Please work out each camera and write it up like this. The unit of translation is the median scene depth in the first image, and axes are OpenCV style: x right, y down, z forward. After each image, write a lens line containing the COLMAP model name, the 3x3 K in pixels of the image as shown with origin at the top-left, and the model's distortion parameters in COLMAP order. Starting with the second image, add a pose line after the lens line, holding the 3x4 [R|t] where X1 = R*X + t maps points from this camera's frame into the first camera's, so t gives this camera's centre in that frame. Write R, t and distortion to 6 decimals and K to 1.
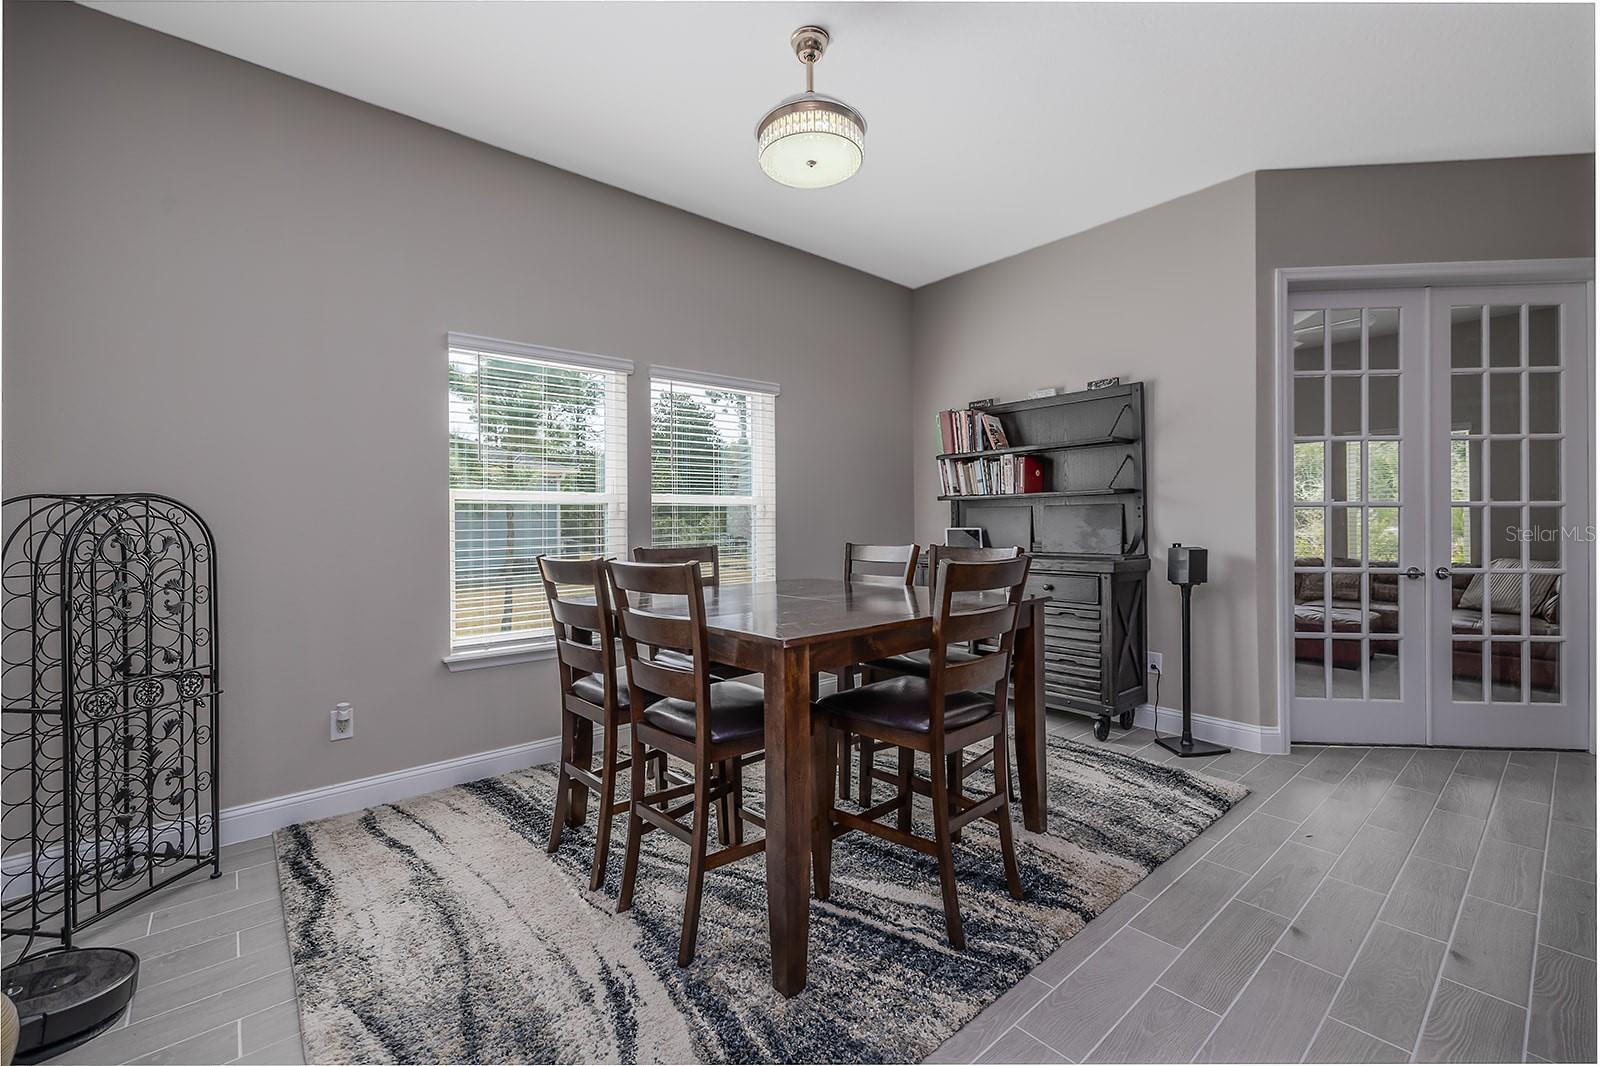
lens RADIAL K [[656.7, 0, 789.8], [0, 656.7, 523.7], [0, 0, 1]] dist [0.003785, -0.000180]
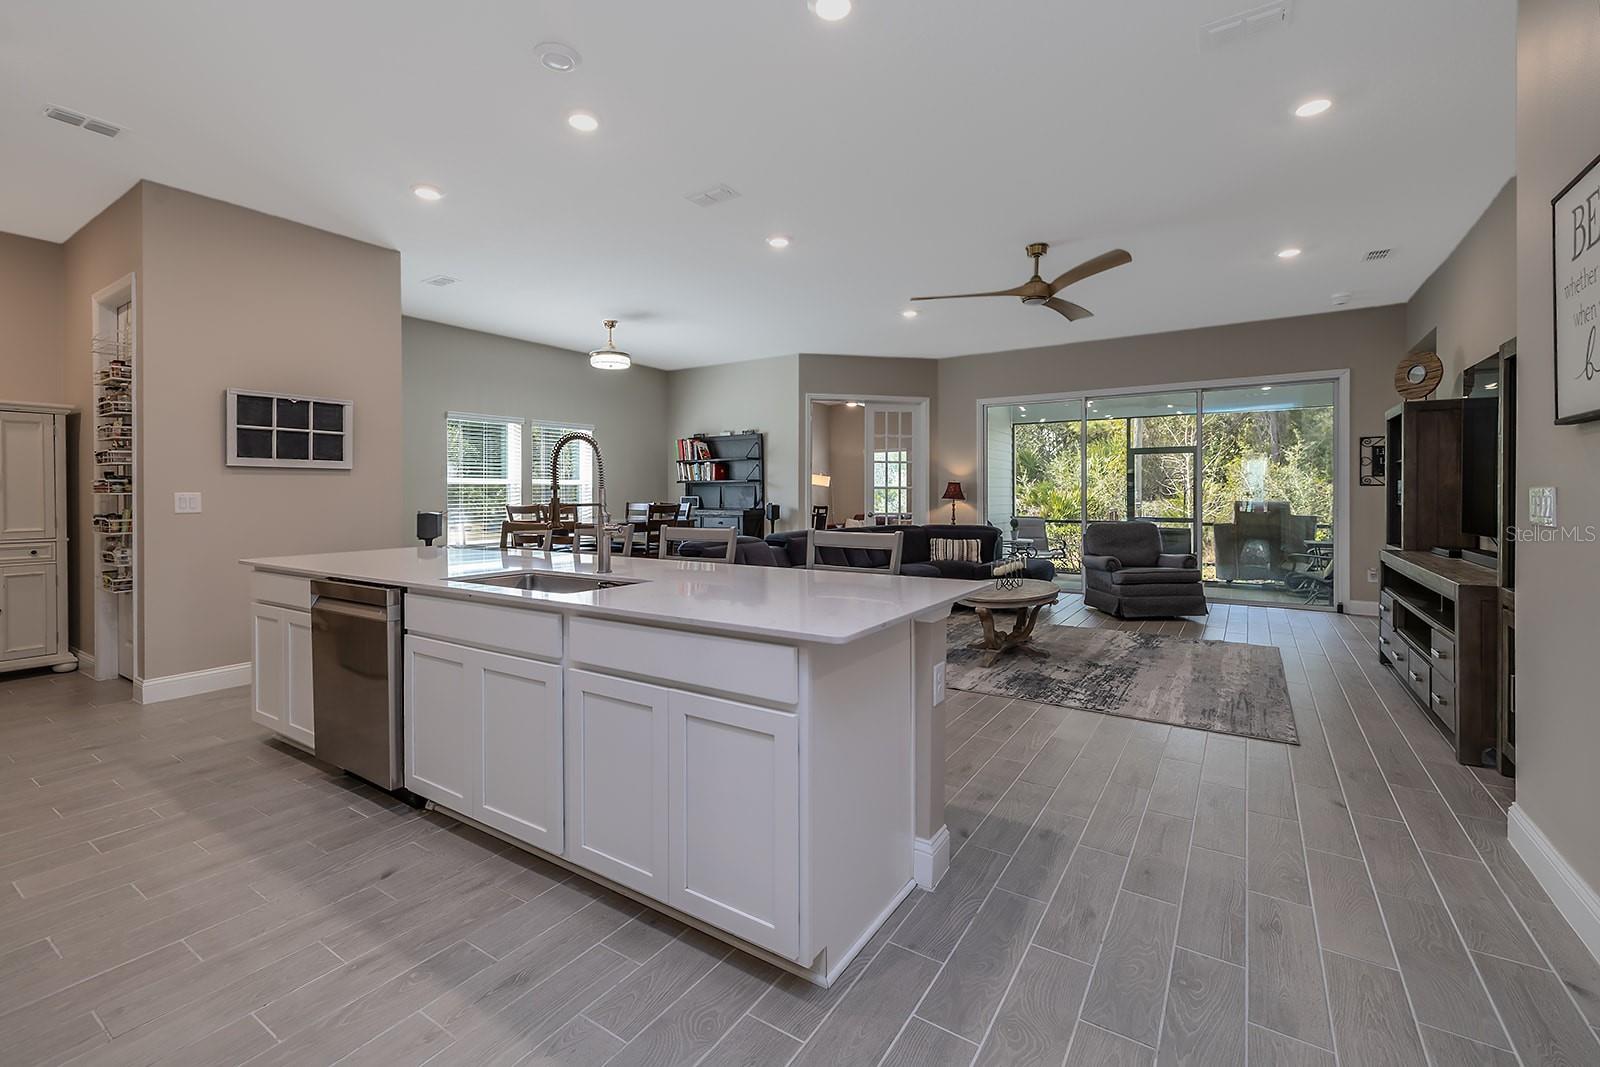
lens RADIAL K [[681.5, 0, 819.6], [0, 681.5, 497.1], [0, 0, 1]] dist [-0.003968, -0.000730]
pose [[0.950663, 0.005624, 0.310173, -0.009356], [-0.005615, 0.999984, -0.000922, 0.008815], [-0.310173, -0.000865, 0.950680, -1.311208]]
